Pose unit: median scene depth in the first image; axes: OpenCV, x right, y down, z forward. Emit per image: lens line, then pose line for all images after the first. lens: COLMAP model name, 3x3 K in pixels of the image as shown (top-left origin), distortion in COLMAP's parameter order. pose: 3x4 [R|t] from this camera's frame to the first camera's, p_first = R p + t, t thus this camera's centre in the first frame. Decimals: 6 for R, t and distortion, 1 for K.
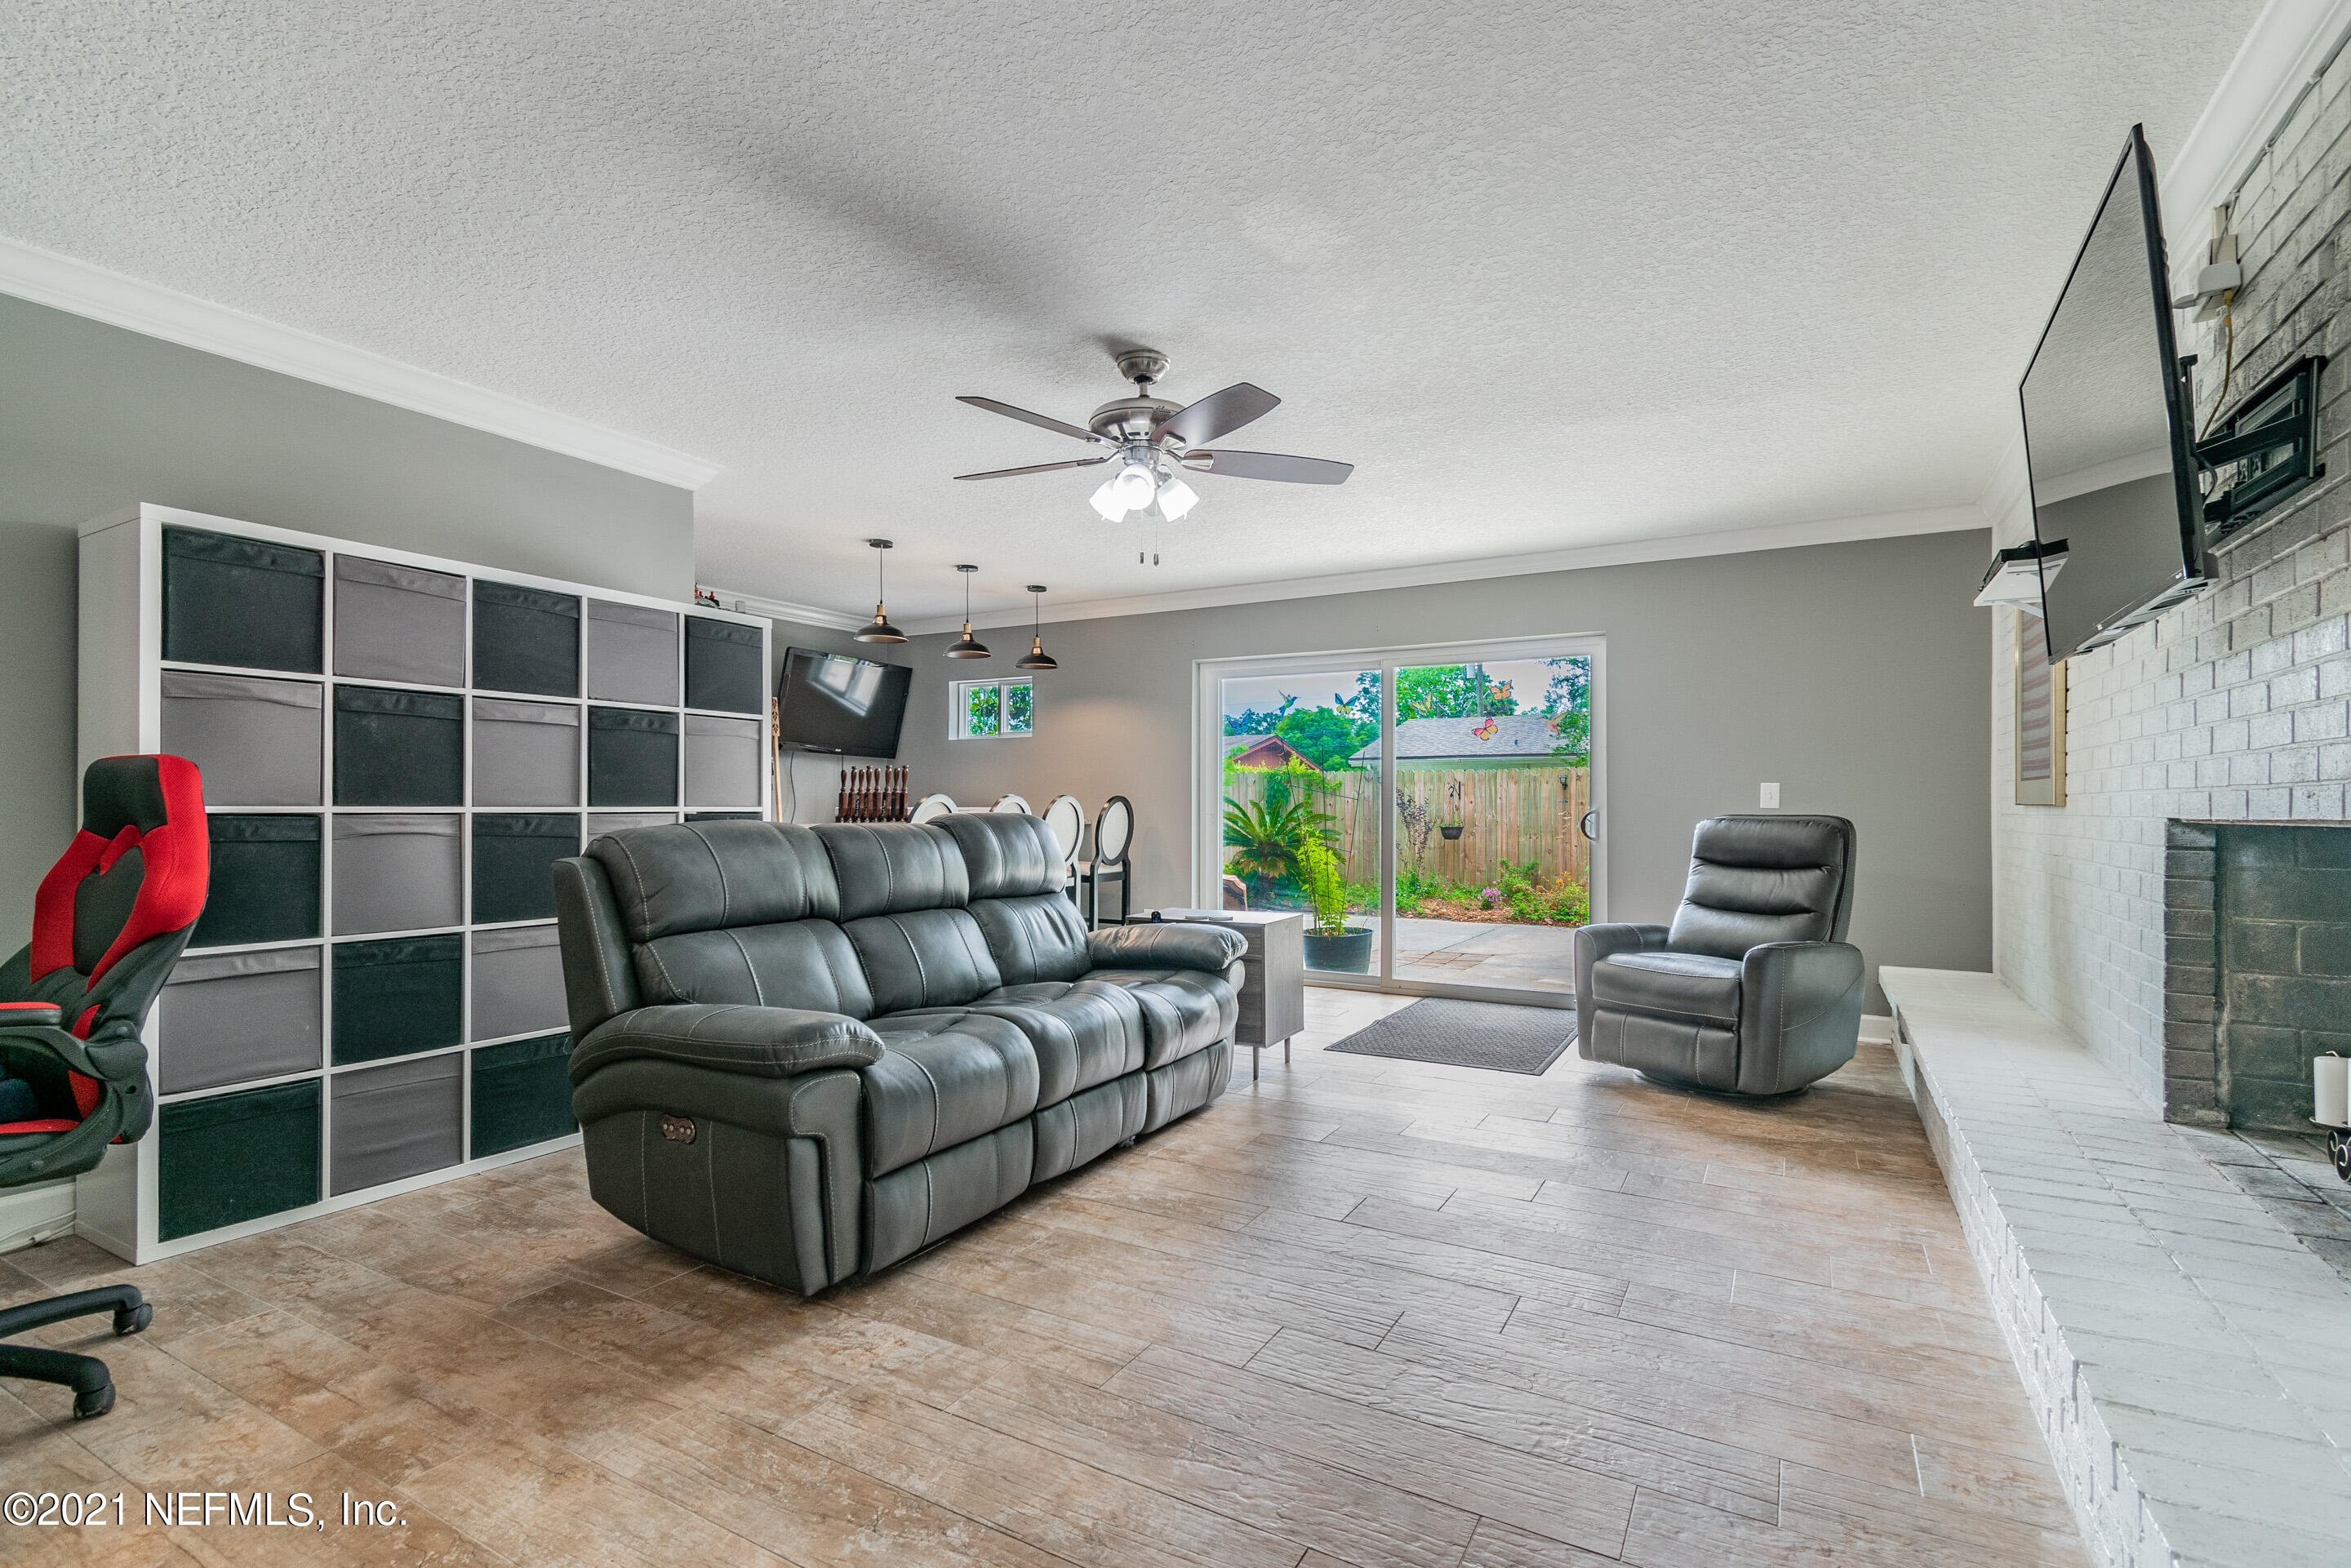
lens RADIAL K [[1089.8, 0, 1222.0], [0, 1089.8, 801.4], [0, 0, 1]] dist [0.002092, -0.001480]
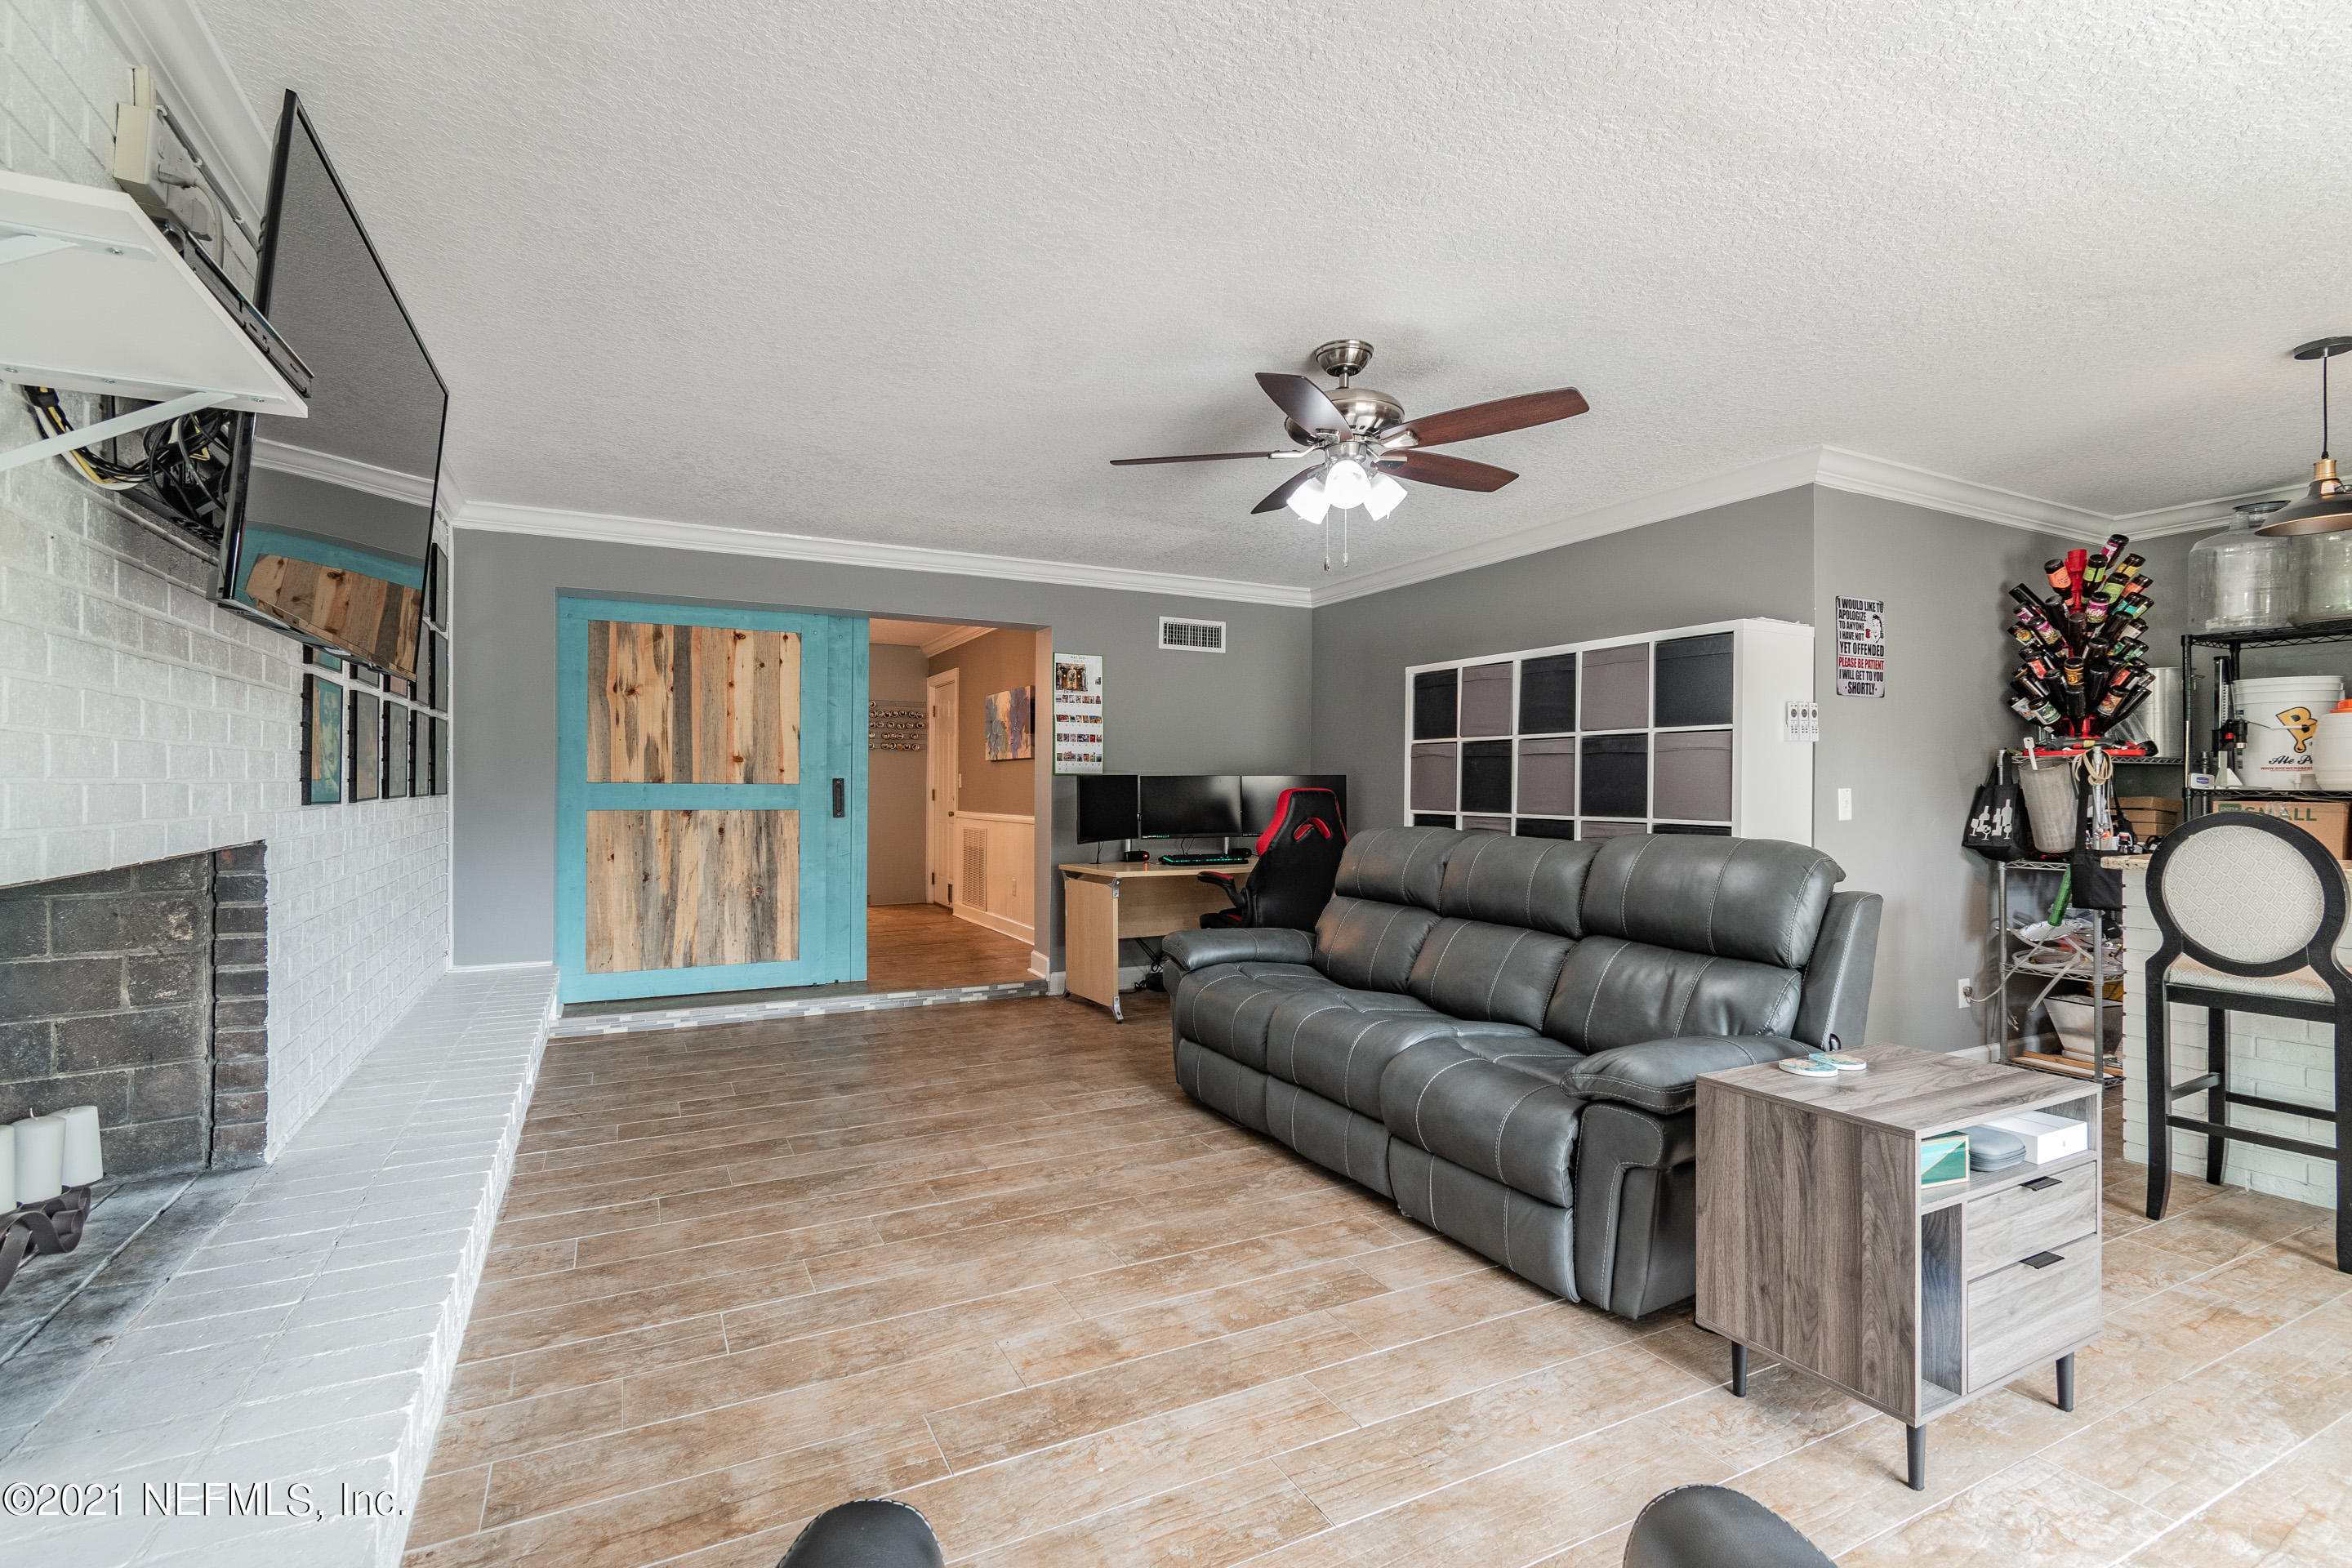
lens RADIAL K [[1090.3, 0, 1169.9], [0, 1090.3, 779.6], [0, 0, 1]] dist [0.002092, -0.001480]
pose [[-0.578669, -0.008888, -0.815514, 0.365694], [-0.003321, 0.999958, -0.008542, -0.012938], [0.815556, -0.002235, -0.578674, 0.666997]]
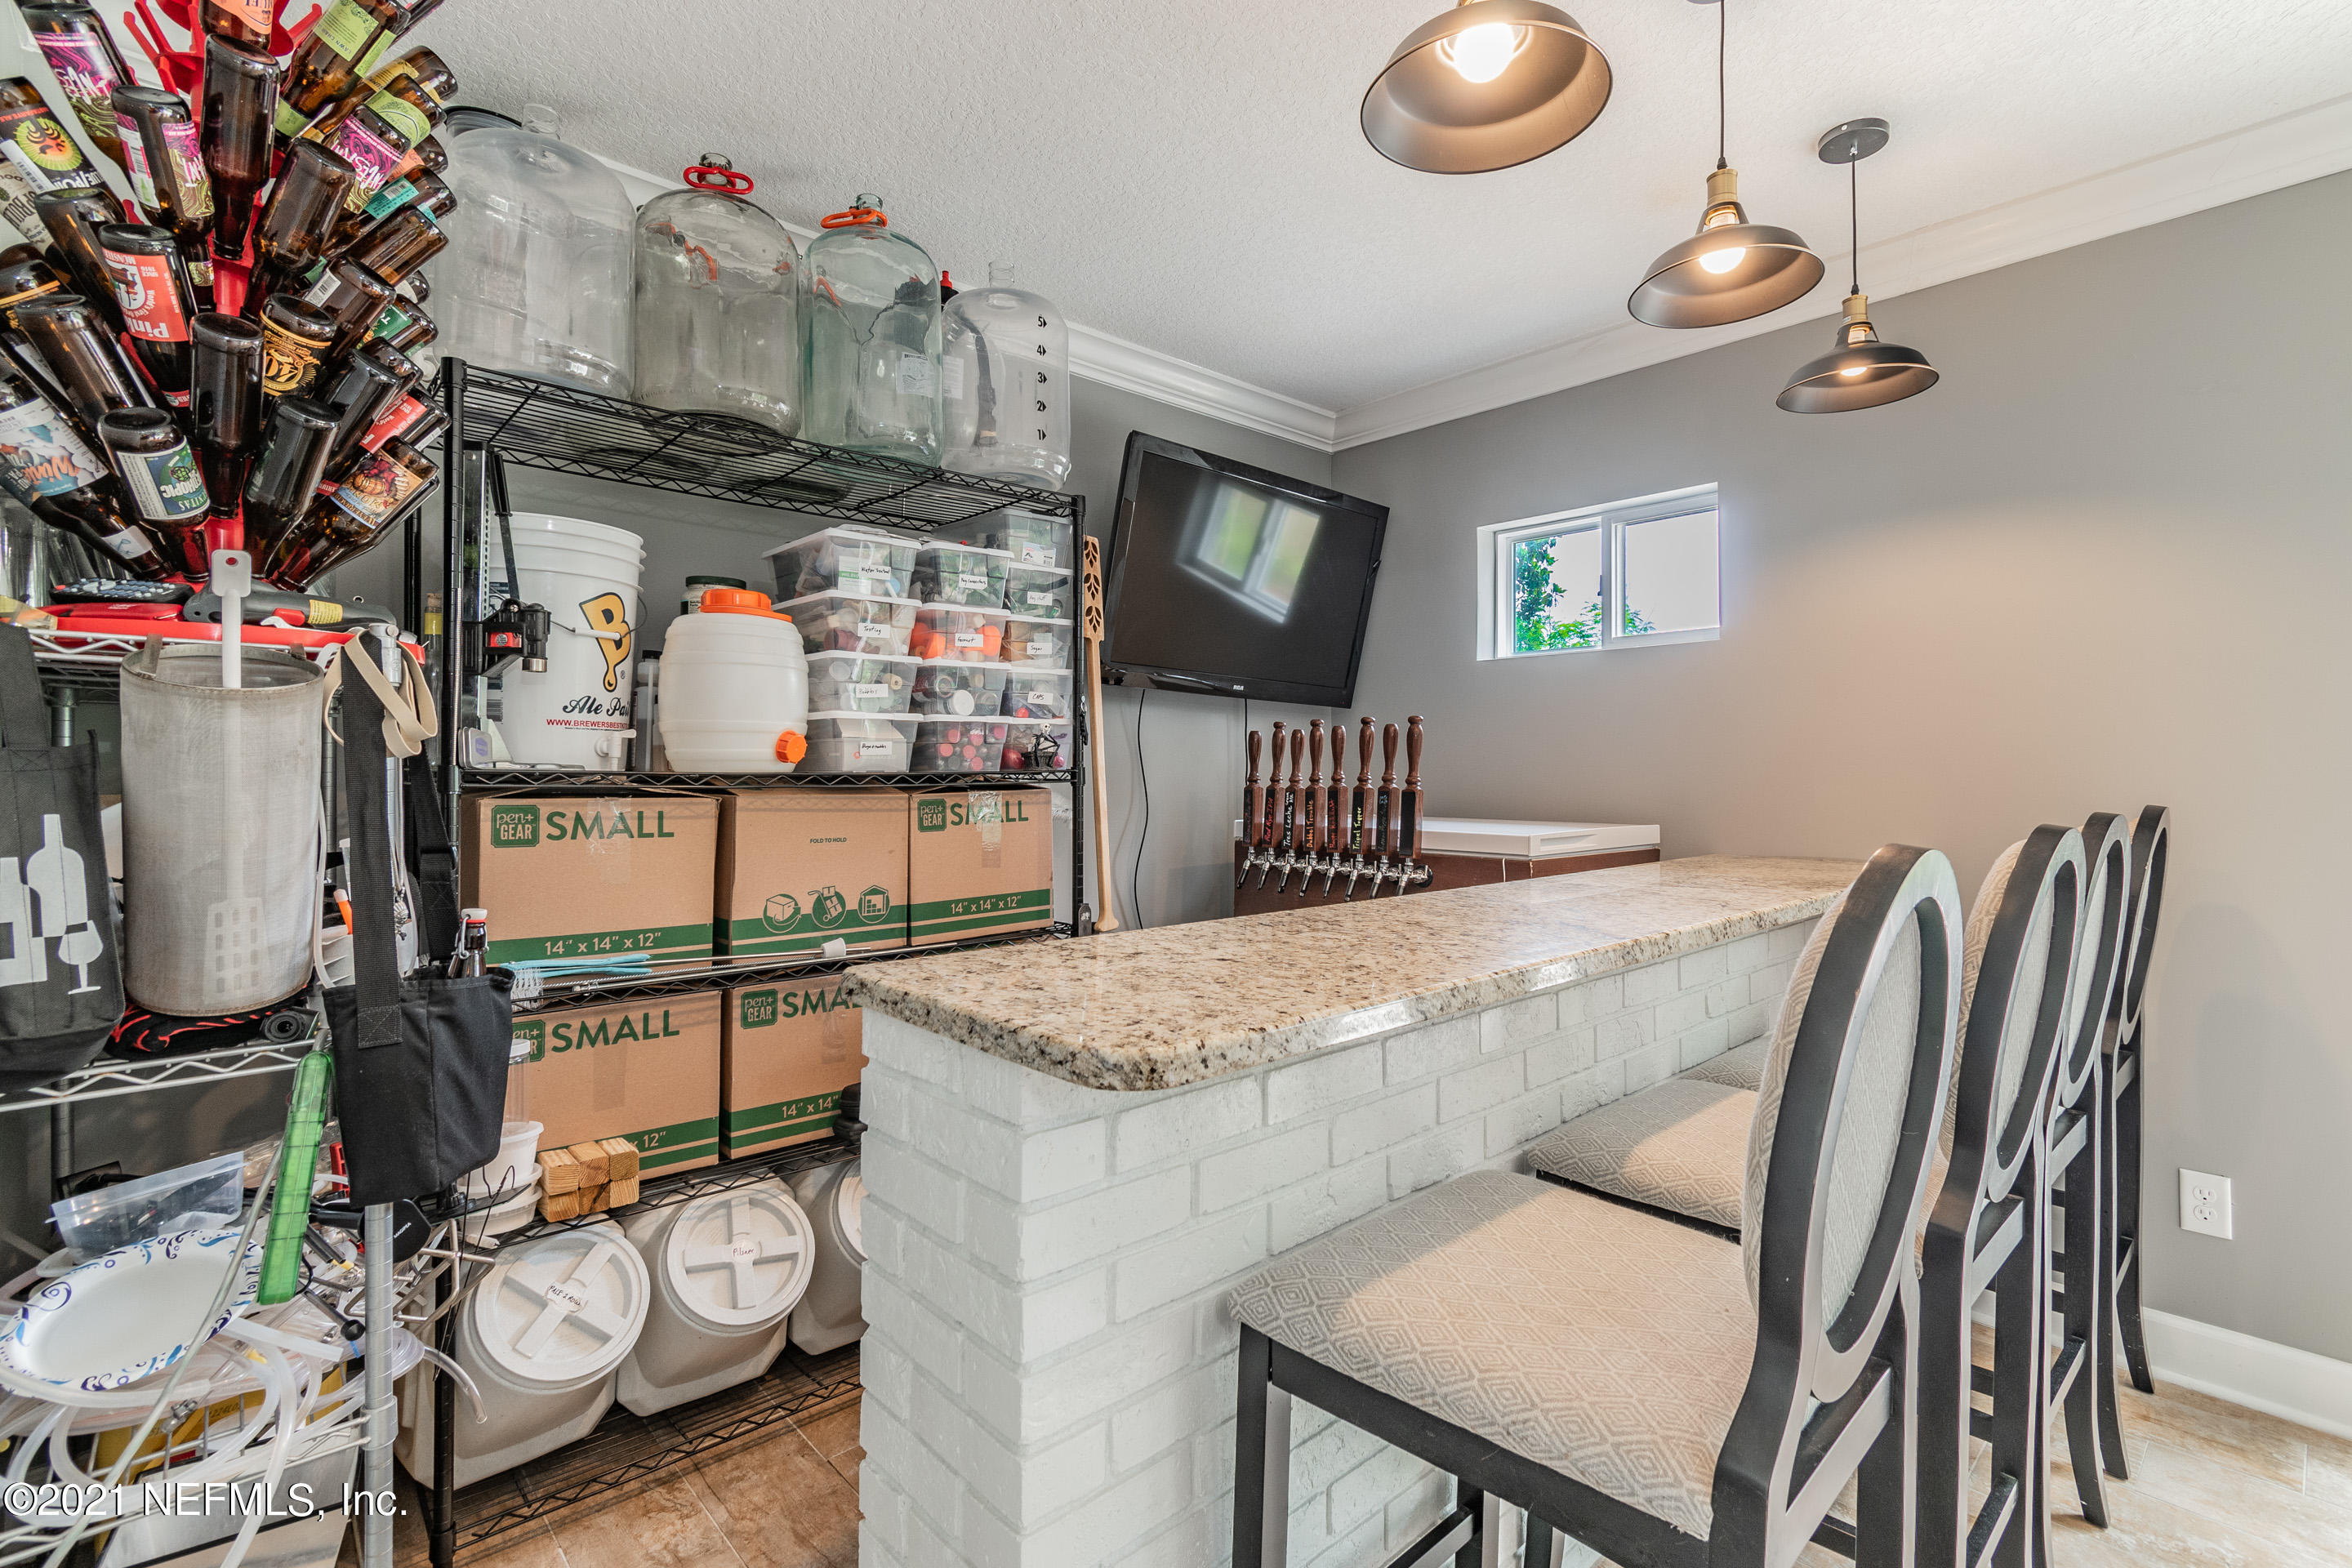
lens RADIAL K [[1090.3, 0, 1184.3], [0, 1090.3, 774.5], [0, 0, 1]] dist [0.002092, -0.001480]
pose [[0.939706, -0.003000, -0.341971, -0.235668], [0.003737, 0.999992, 0.001496, -0.013467], [0.341964, -0.002684, 0.939709, 0.614351]]
